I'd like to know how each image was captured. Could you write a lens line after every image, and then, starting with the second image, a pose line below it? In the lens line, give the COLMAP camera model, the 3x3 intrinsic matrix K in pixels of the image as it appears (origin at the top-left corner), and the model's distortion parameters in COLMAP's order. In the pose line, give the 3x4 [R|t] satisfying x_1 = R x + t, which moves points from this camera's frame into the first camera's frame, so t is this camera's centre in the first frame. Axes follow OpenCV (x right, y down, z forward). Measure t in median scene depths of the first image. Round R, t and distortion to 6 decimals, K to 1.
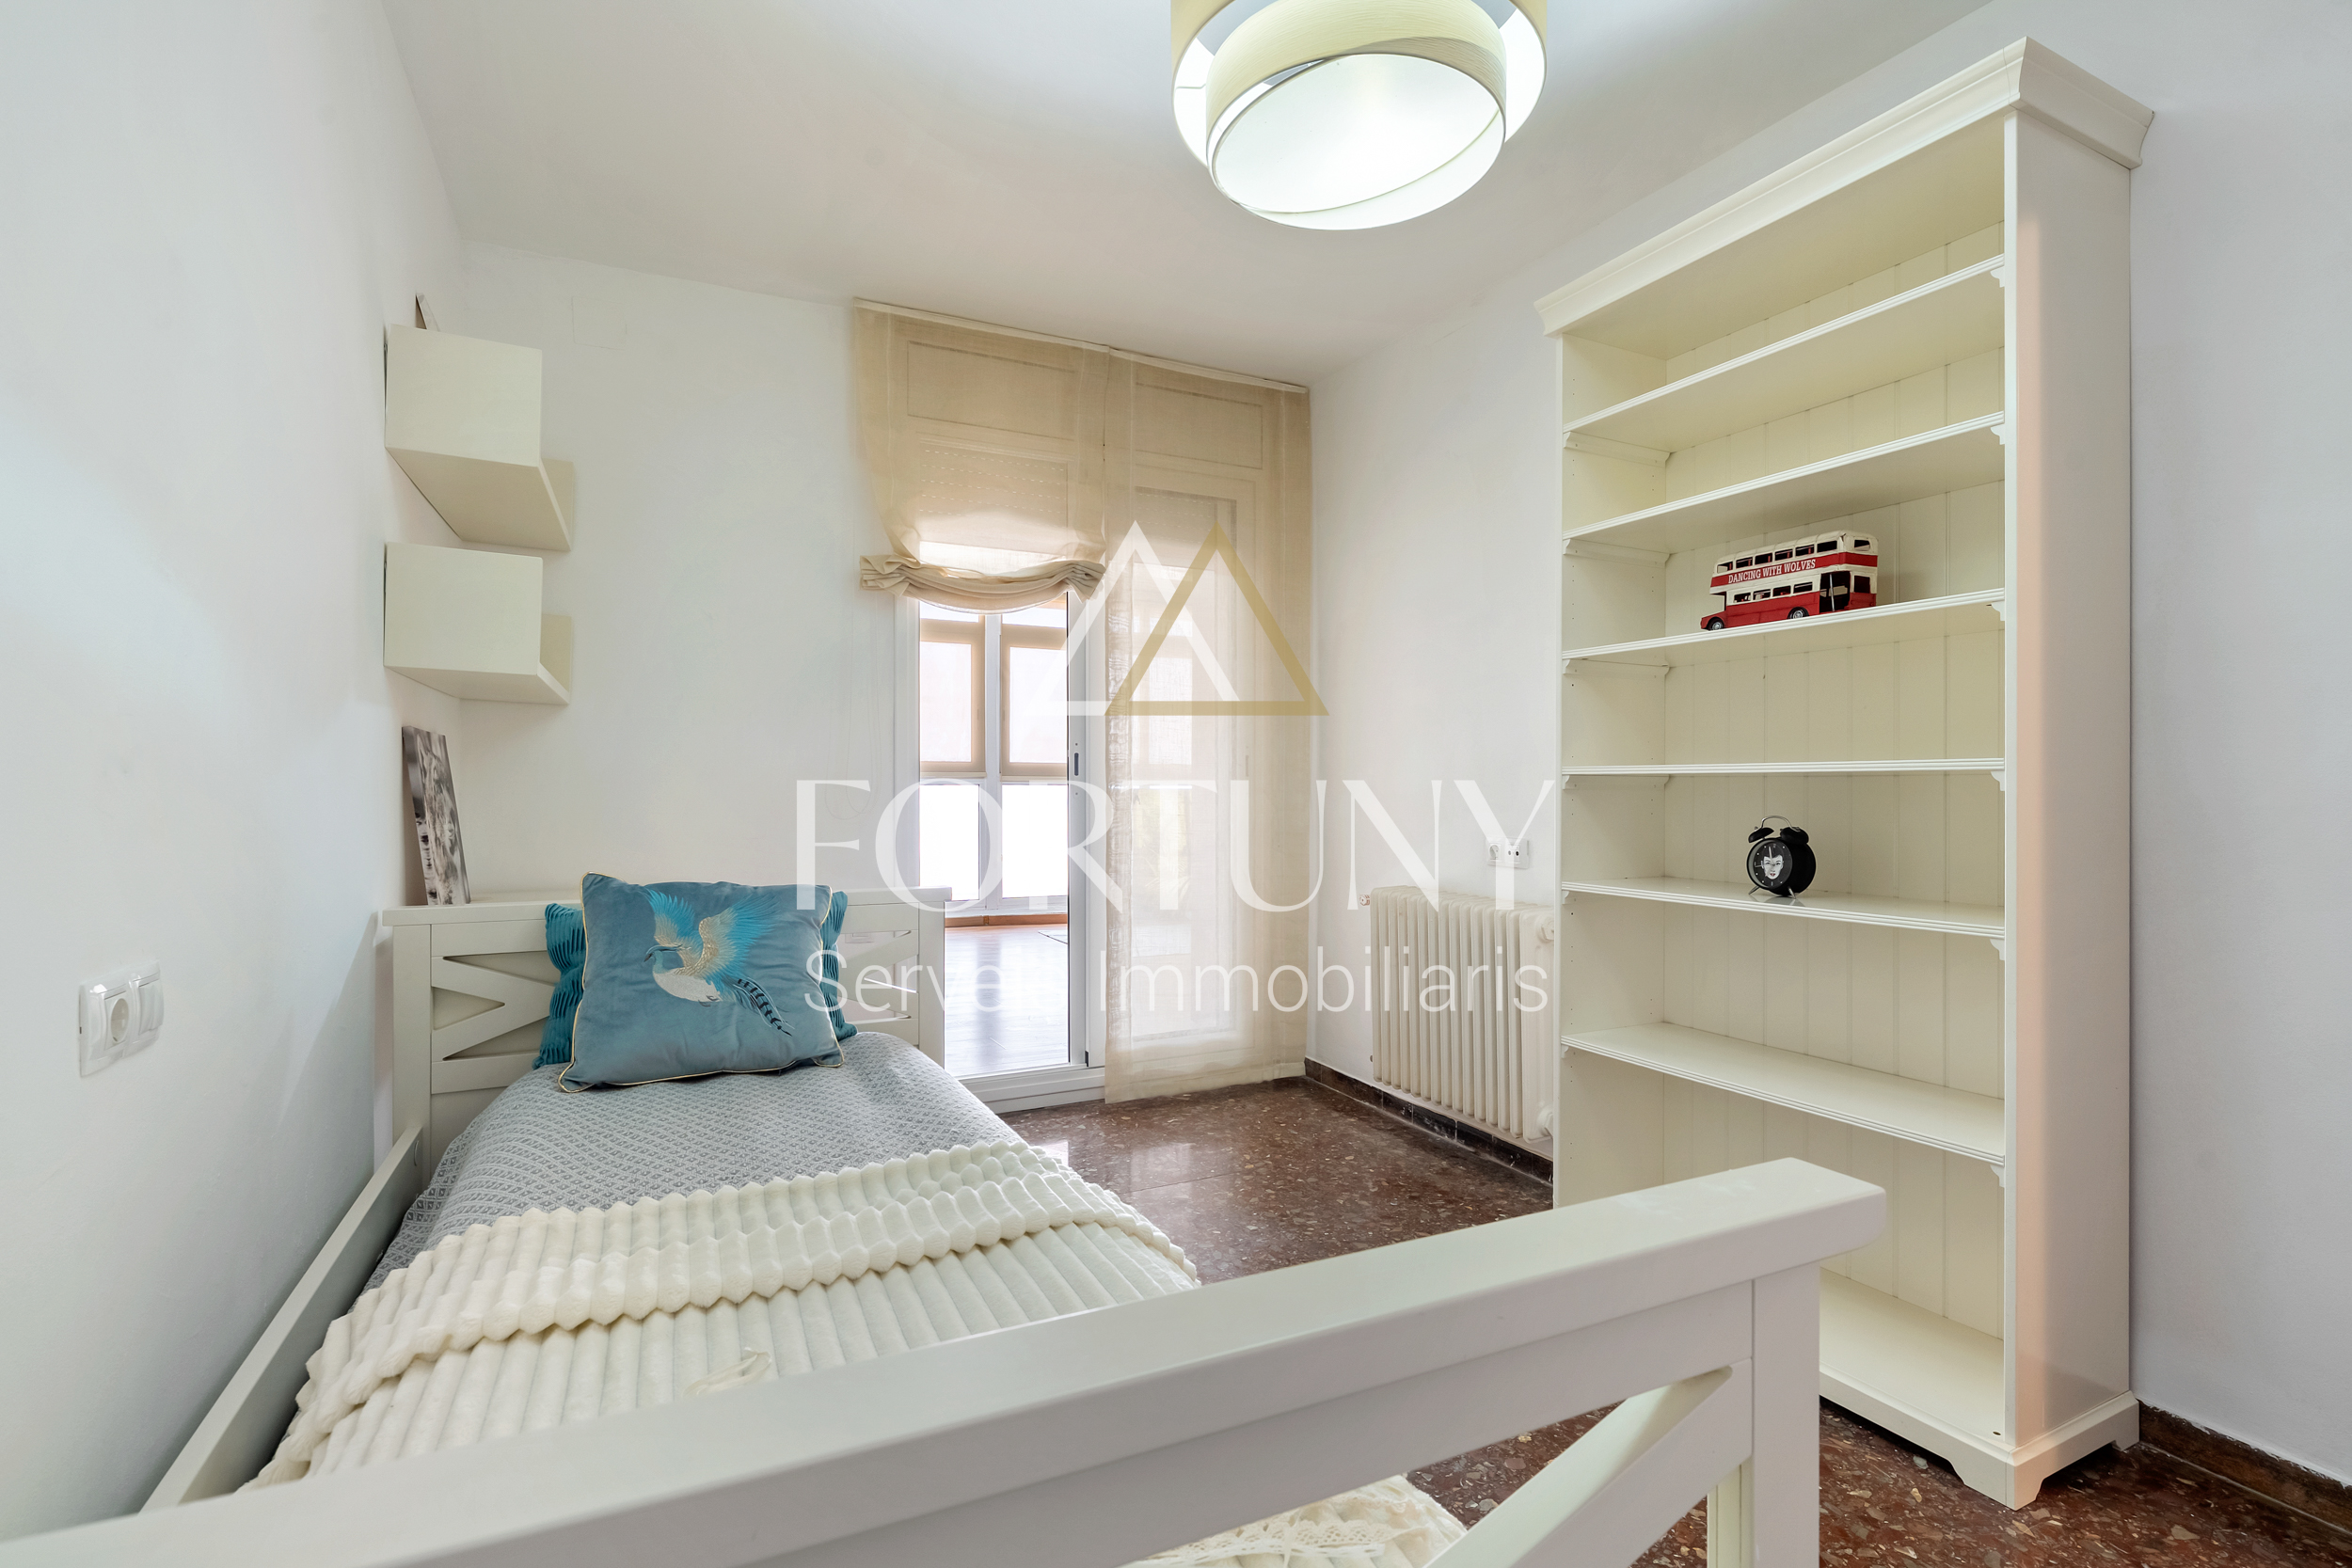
lens RADIAL K [[1065.9, 0, 1157.8], [0, 1065.9, 779.4], [0, 0, 1]] dist [-0.000402, 0.000048]
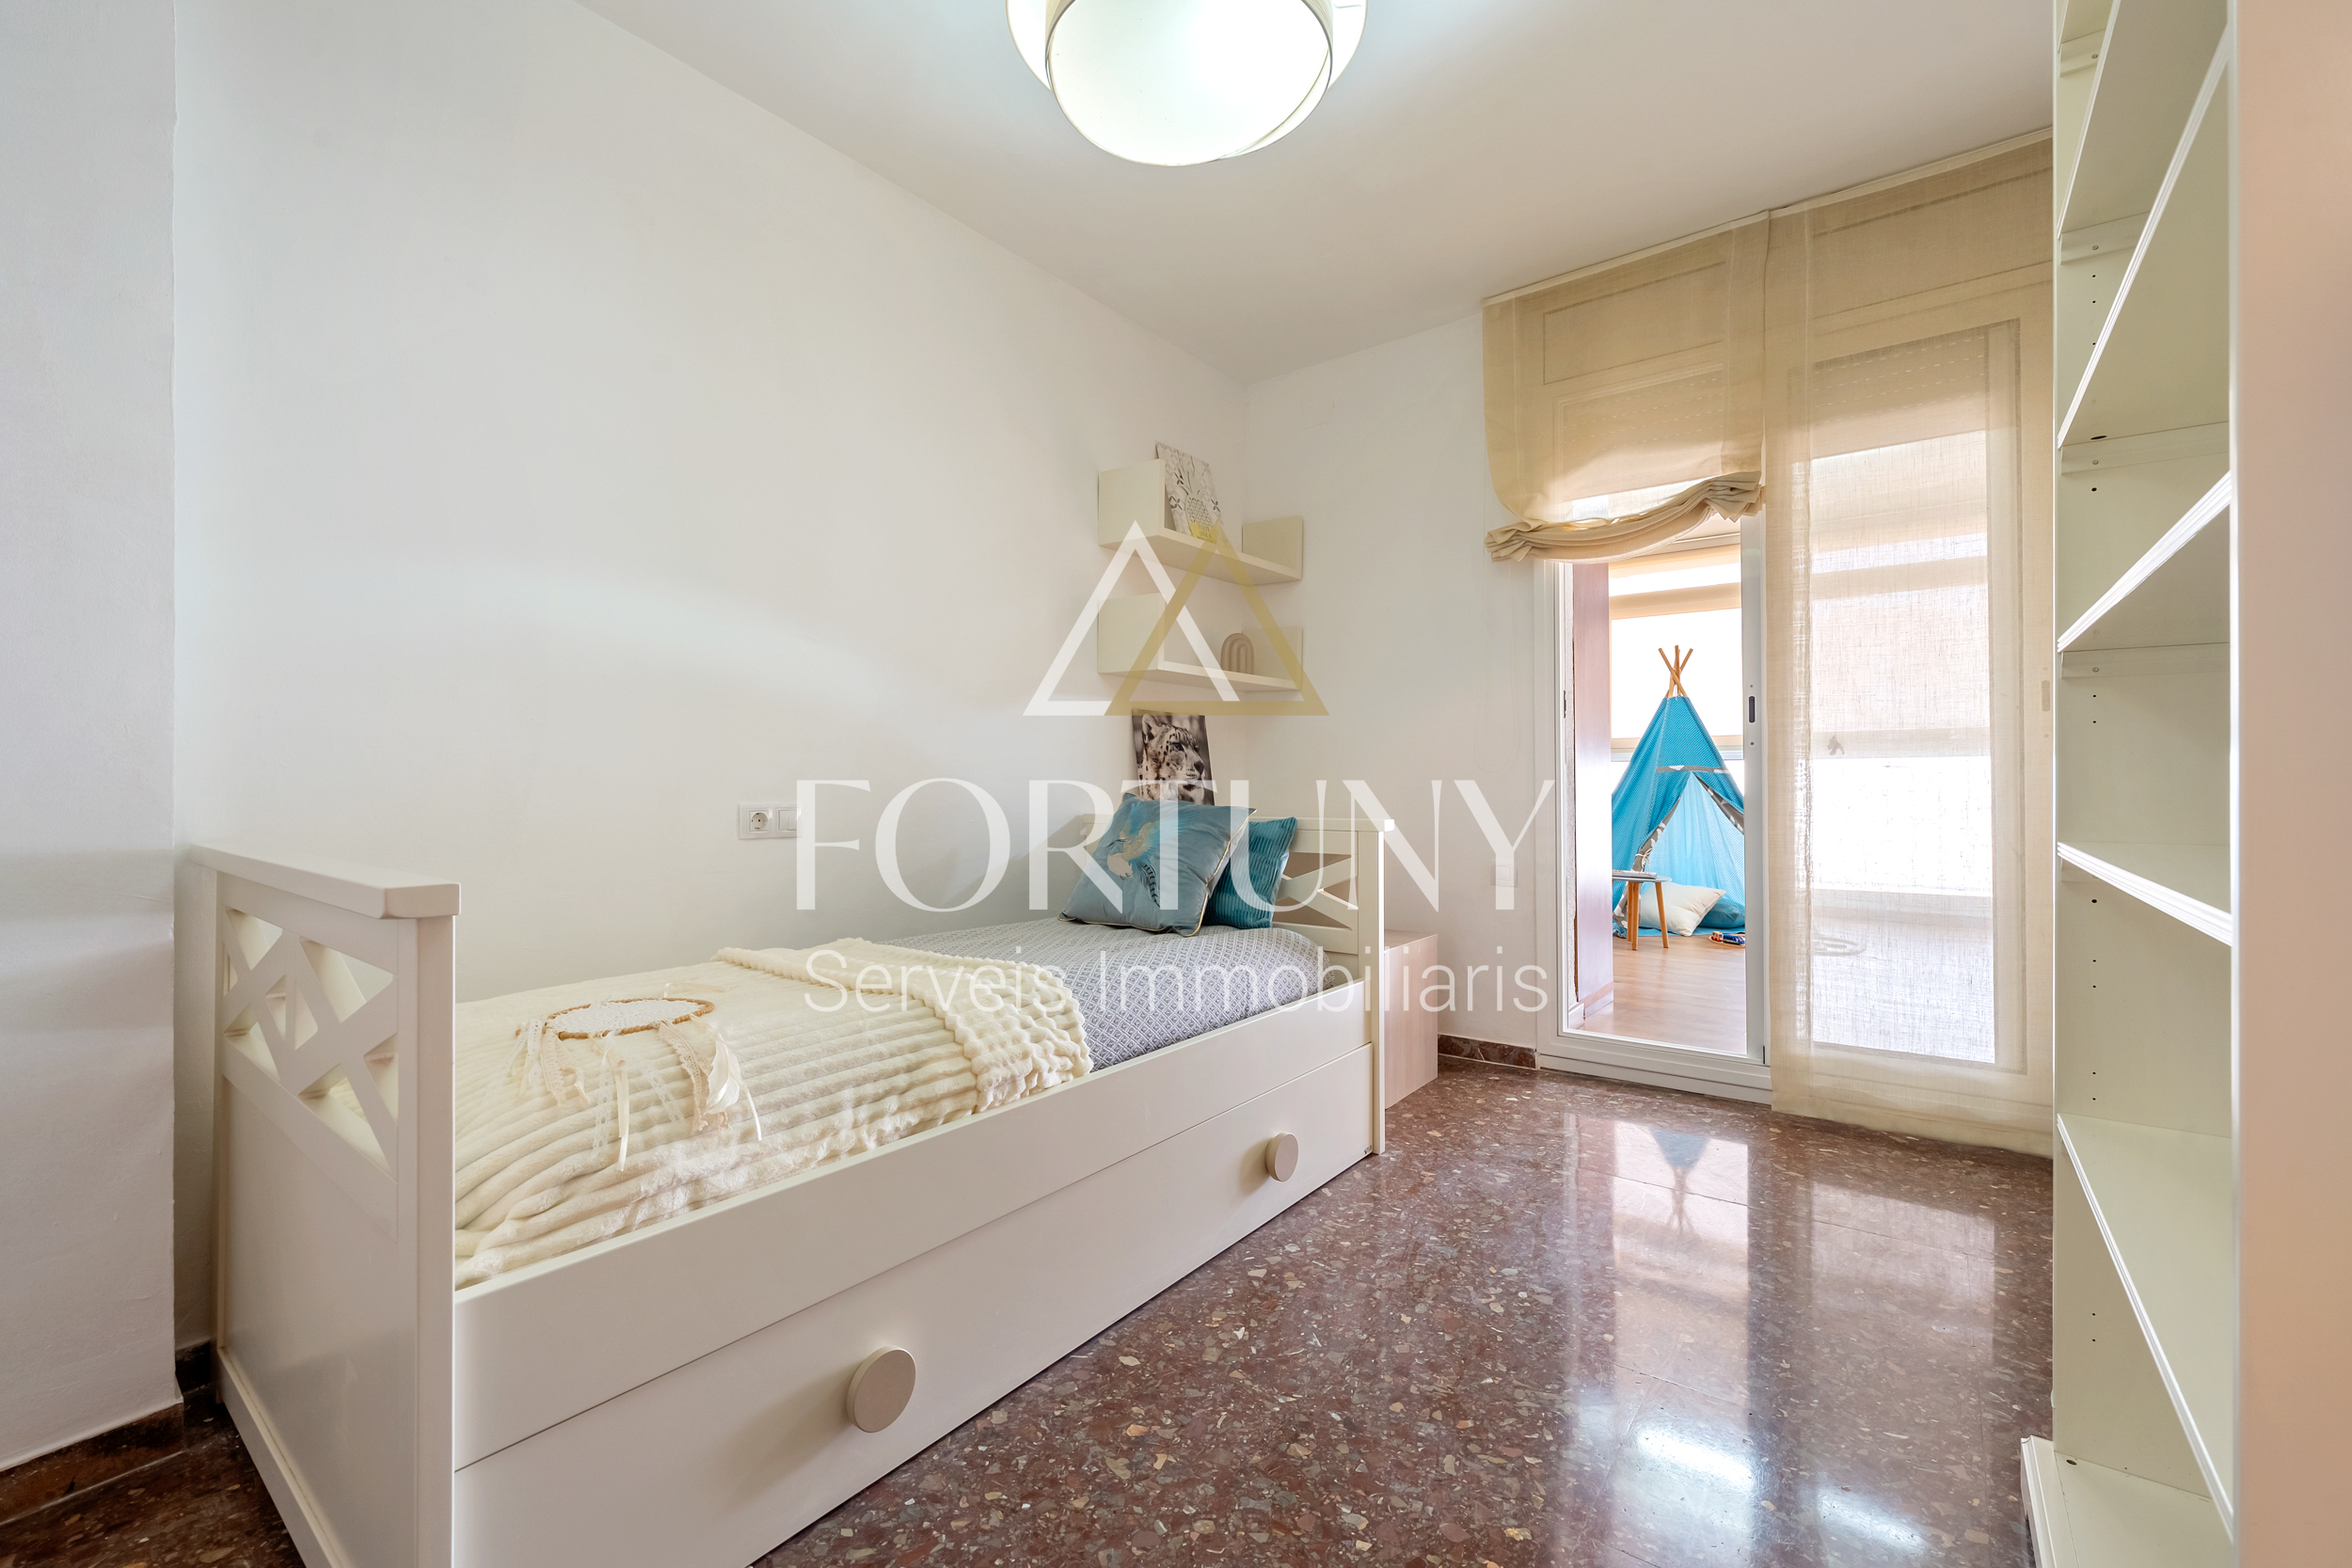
lens RADIAL K [[970.0, 0, 1185.9], [0, 970.0, 776.7], [0, 0, 1]] dist [0.000388, 0.000111]
pose [[0.460959, -0.008052, -0.887385, 0.428110], [0.007807, 0.999957, -0.005018, 0.041796], [0.887387, -0.004615, 0.461002, 0.242802]]
